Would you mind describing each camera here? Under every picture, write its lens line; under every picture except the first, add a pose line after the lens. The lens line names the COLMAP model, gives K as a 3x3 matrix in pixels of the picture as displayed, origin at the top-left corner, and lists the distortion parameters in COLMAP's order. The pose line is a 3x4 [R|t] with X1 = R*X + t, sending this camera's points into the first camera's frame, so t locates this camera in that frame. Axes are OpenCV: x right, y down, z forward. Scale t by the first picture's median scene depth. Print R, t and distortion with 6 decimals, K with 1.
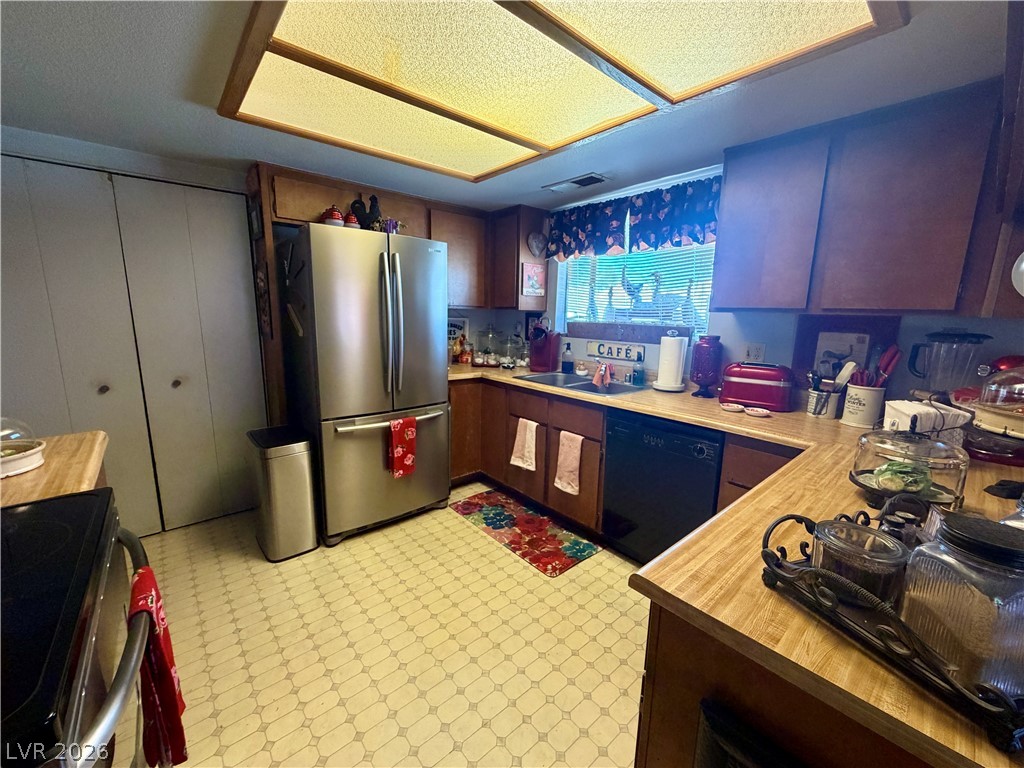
lens RADIAL K [[407.7, 0, 510.1], [0, 407.7, 384.4], [0, 0, 1]] dist [-0.001538, 0.000371]
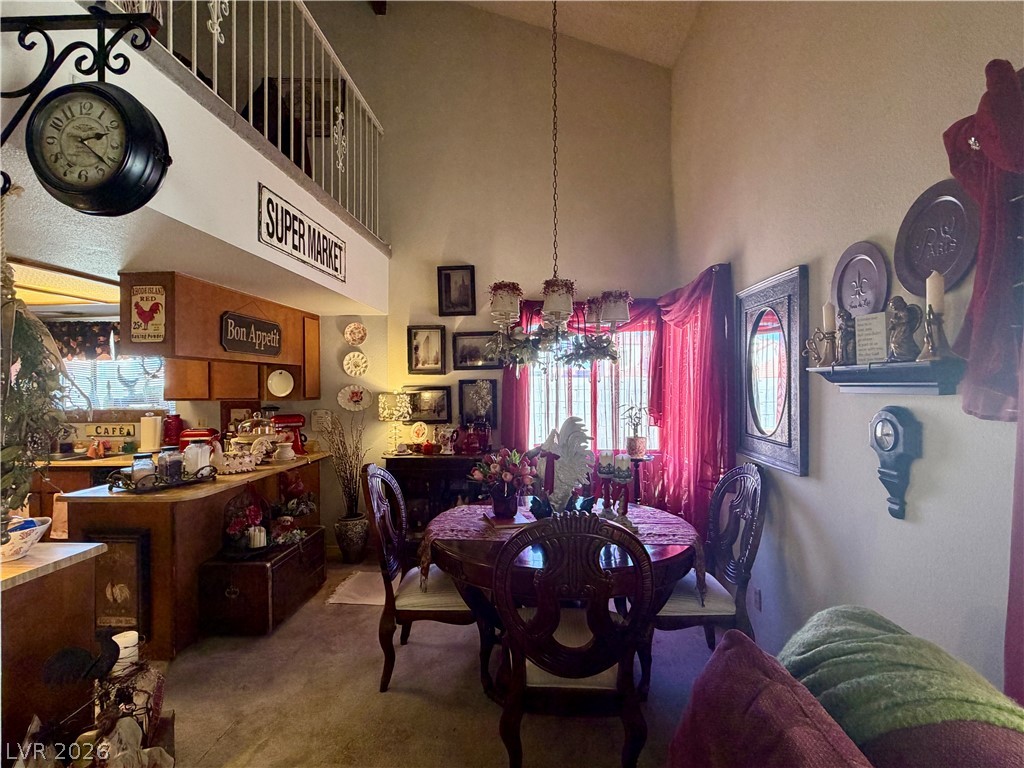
lens RADIAL K [[501.7, 0, 513.9], [0, 501.7, 384.7], [0, 0, 1]] dist [-0.001262, -0.000600]
pose [[0.701332, -0.030390, 0.712186, 0.022880], [0.151598, 0.982595, -0.107359, 0.151015], [-0.696528, 0.183260, 0.693732, -1.109153]]
